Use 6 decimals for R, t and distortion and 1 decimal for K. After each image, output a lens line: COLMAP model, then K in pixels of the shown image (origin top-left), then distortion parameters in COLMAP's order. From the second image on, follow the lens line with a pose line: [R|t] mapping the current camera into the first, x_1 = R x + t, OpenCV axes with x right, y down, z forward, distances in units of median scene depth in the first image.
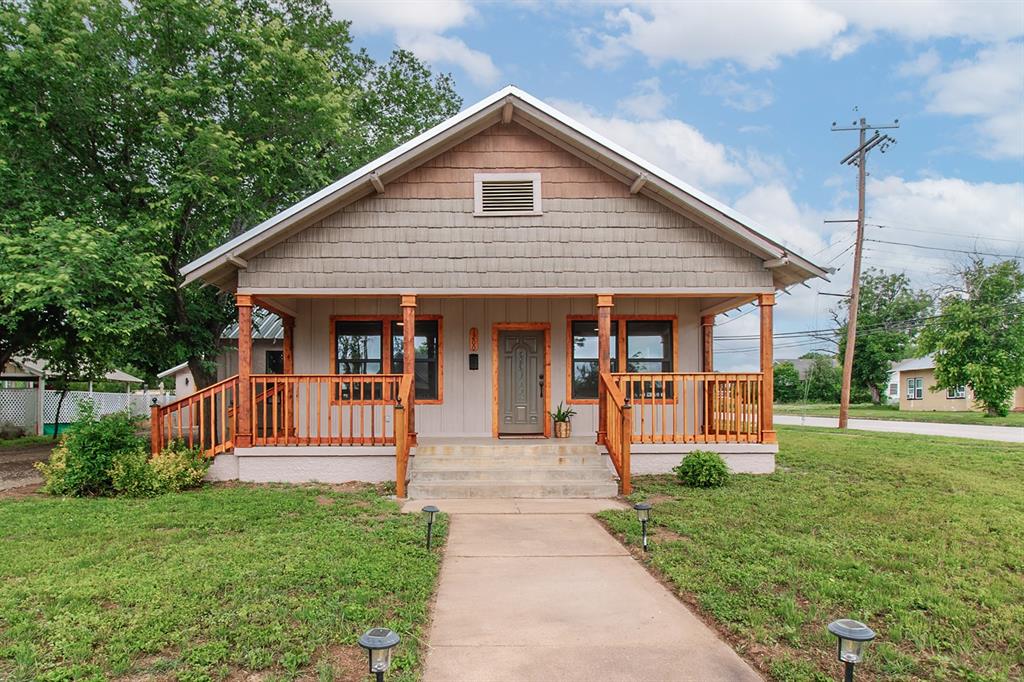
lens RADIAL K [[563.2, 0, 512.2], [0, 563.2, 338.8], [0, 0, 1]] dist [0.005484, 0.000381]
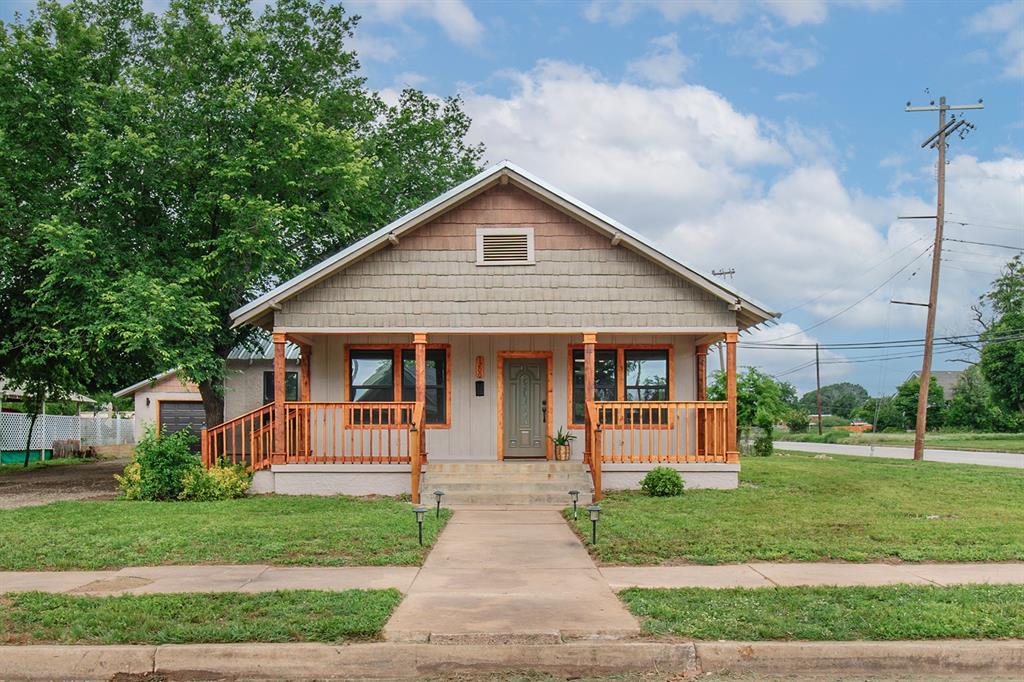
lens RADIAL K [[737.1, 0, 510.9], [0, 737.1, 342.3], [0, 0, 1]] dist [-0.000770, 0.000862]
pose [[0.998870, -0.001951, -0.047494, 0.073827], [0.001704, 0.999985, -0.005238, -0.050956], [0.047503, 0.005151, 0.998858, -0.501216]]
